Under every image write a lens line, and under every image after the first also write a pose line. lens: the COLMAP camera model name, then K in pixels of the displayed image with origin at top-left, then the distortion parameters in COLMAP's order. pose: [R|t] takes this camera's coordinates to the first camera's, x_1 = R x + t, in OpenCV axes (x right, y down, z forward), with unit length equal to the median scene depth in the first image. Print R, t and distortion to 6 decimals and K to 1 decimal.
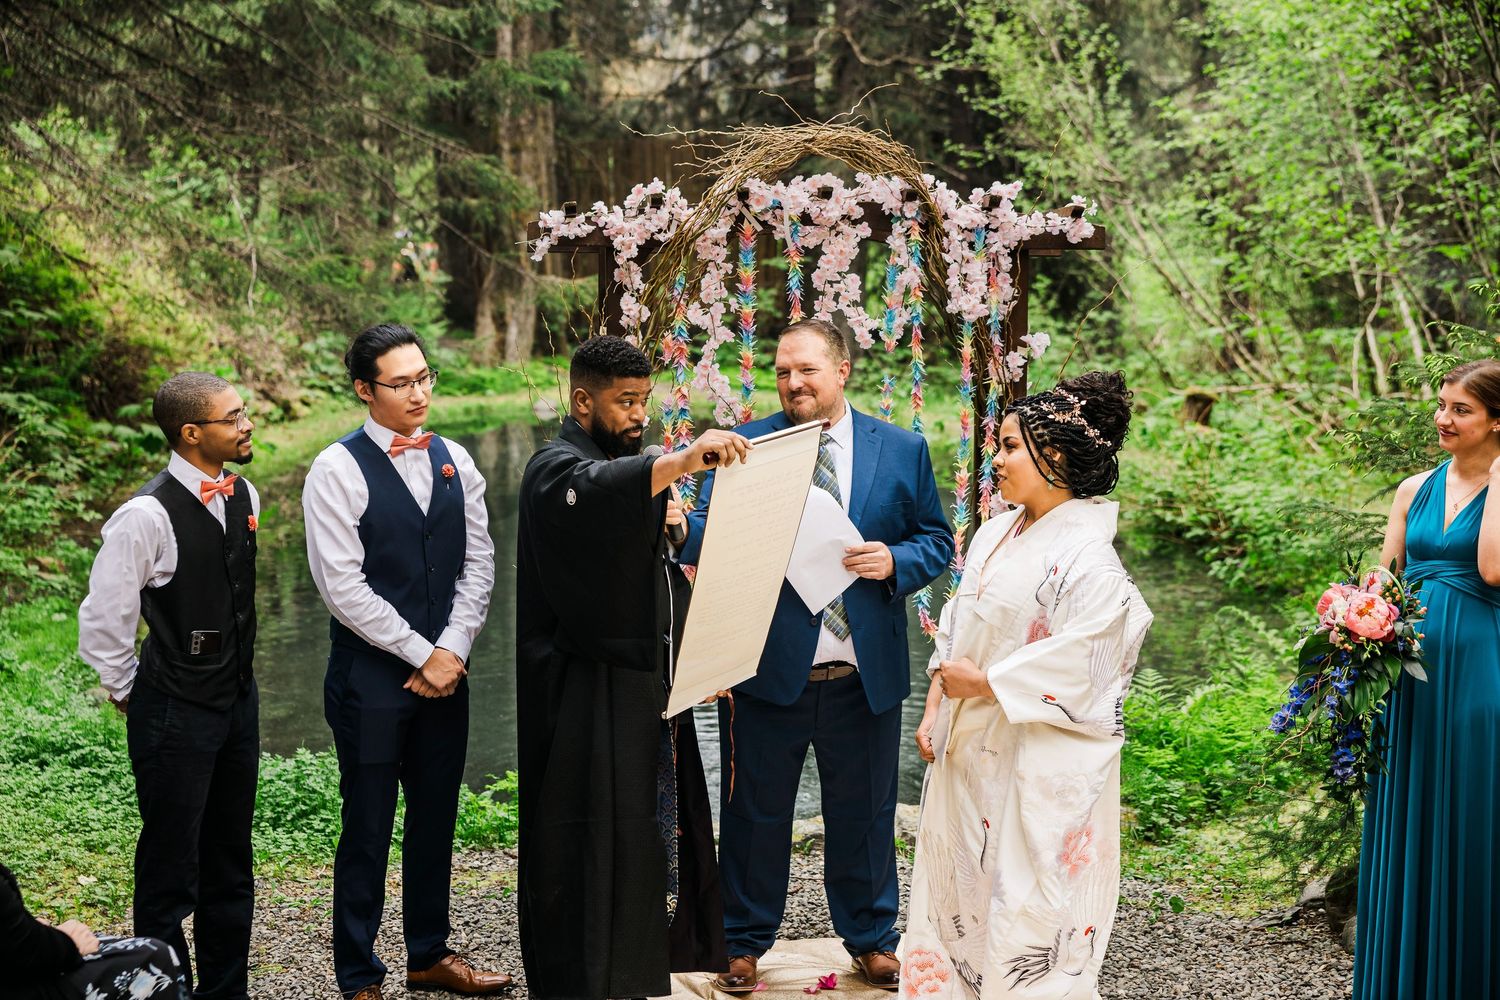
lens RADIAL K [[2174.1, 0, 749.8], [0, 2174.1, 534.1], [0, 0, 1]] dist [-0.015212, -0.004278]
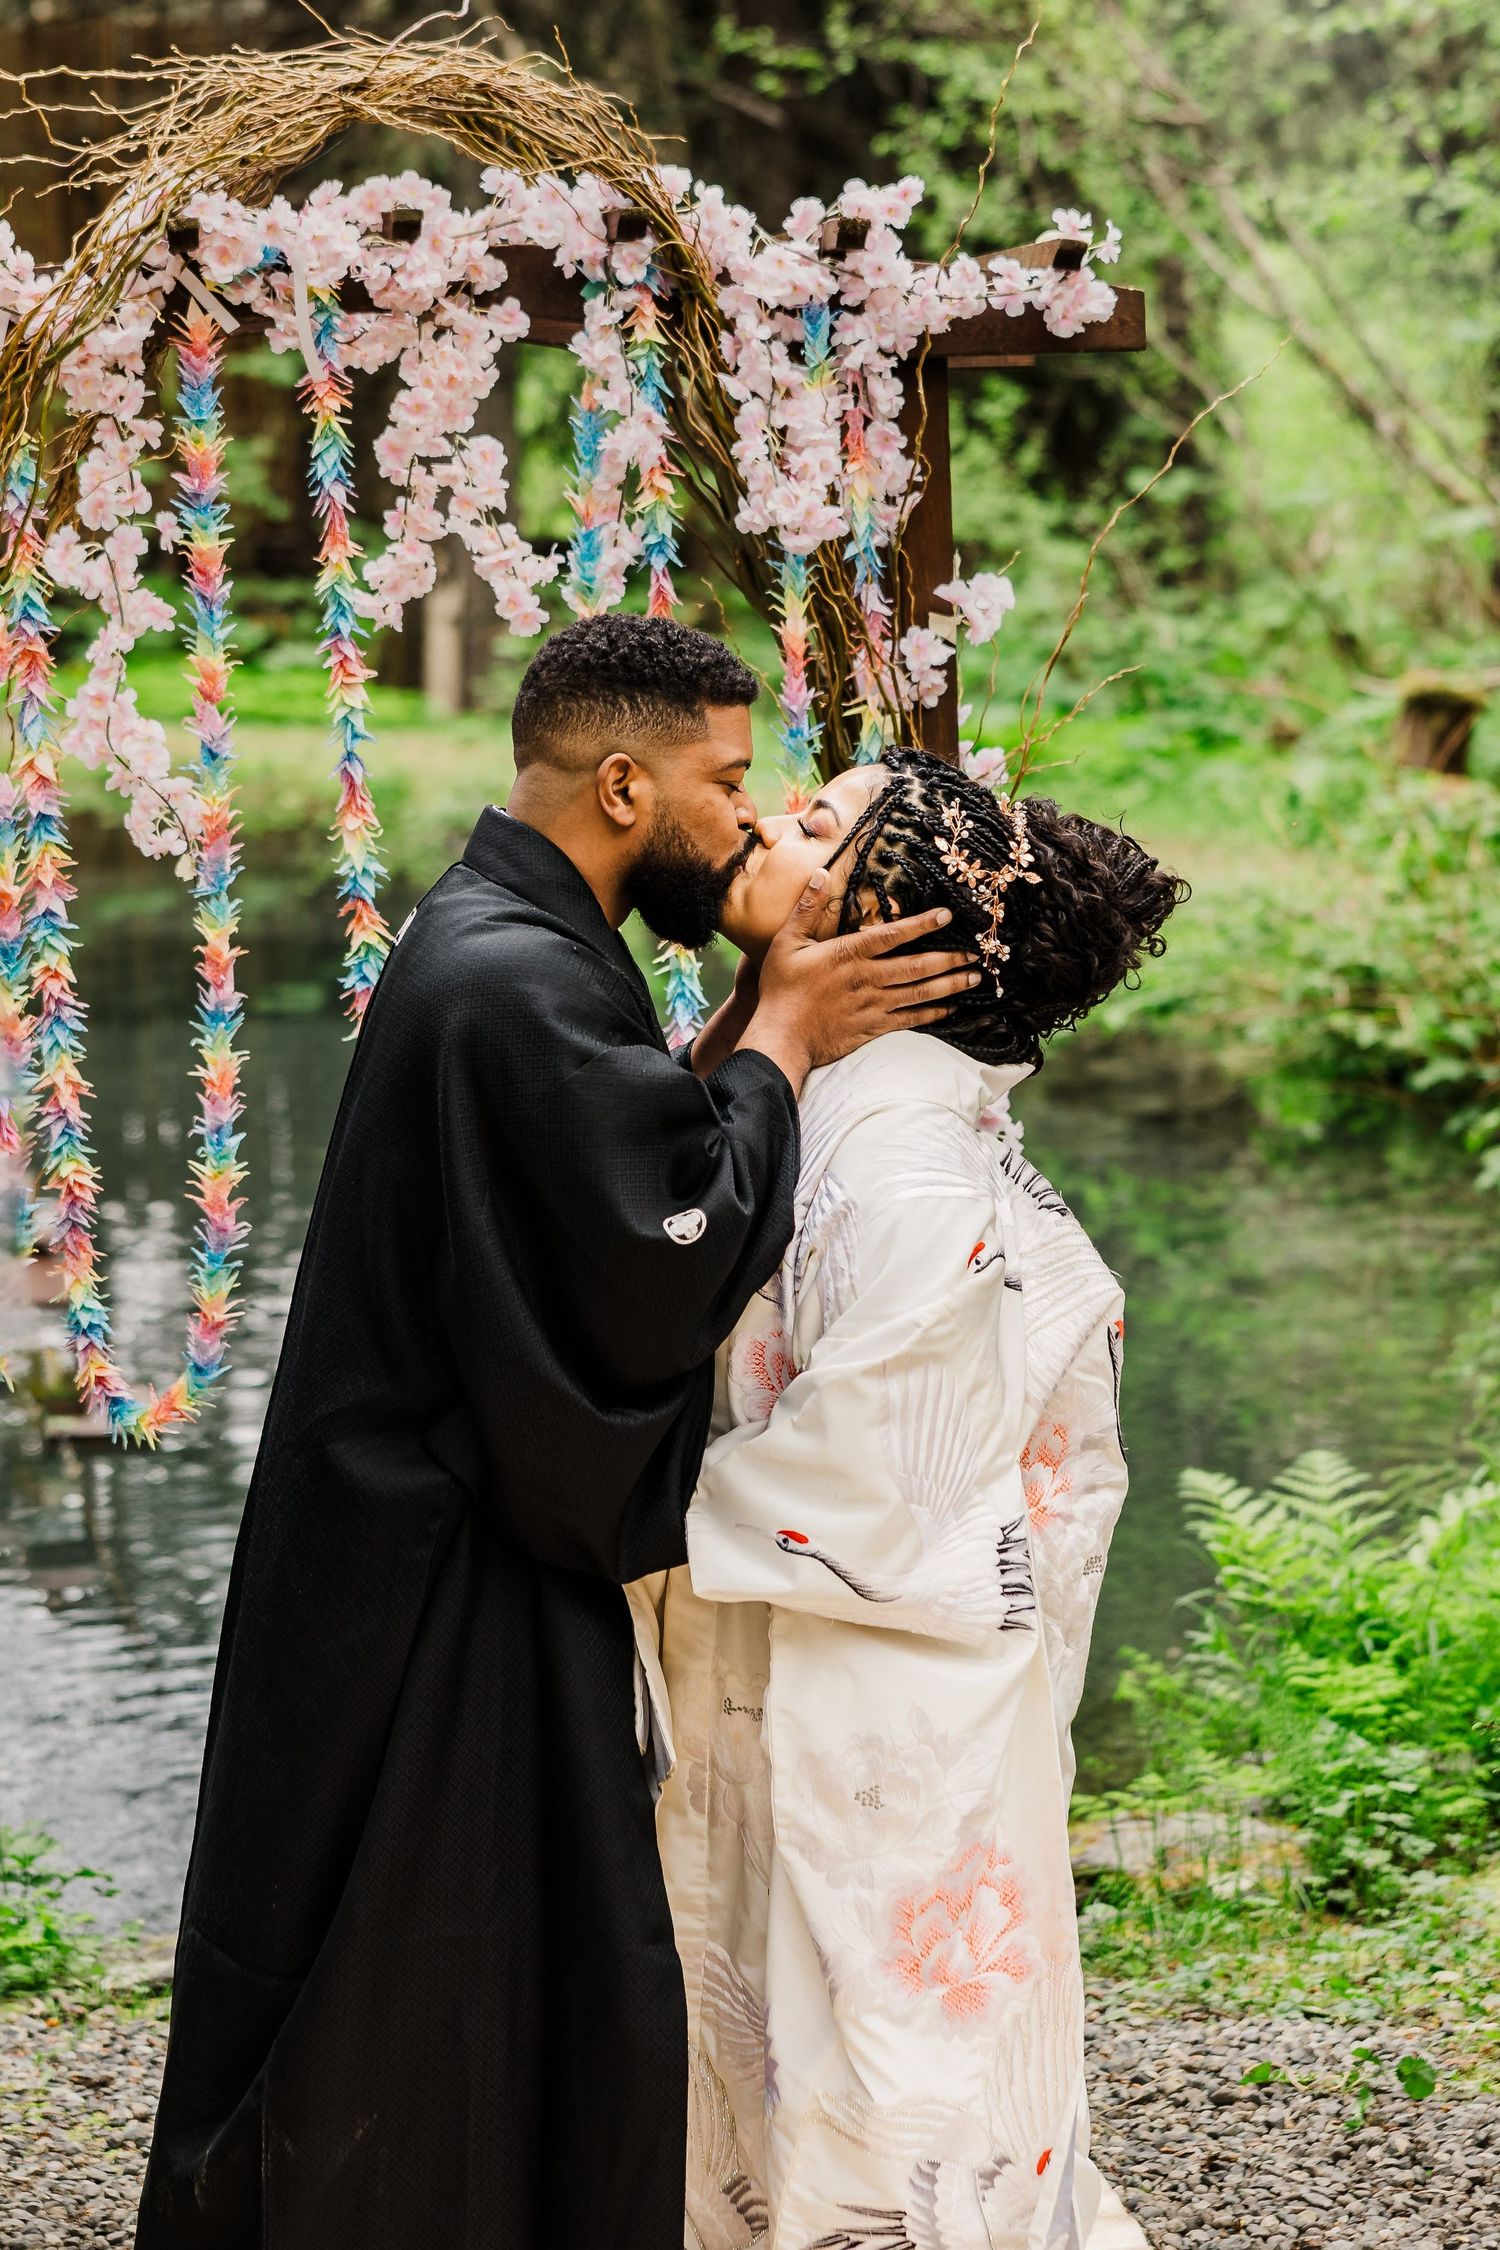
lens RADIAL K [[3391.5, 0, 750.0], [0, 3391.5, 1125.0], [0, 0, 1]] dist [-0.013678, 0.027391]
pose [[0.993084, -0.038530, 0.110903, 0.023592], [0.044518, 0.997653, -0.052031, 0.031623], [-0.108638, 0.056609, 0.992468, 0.423477]]
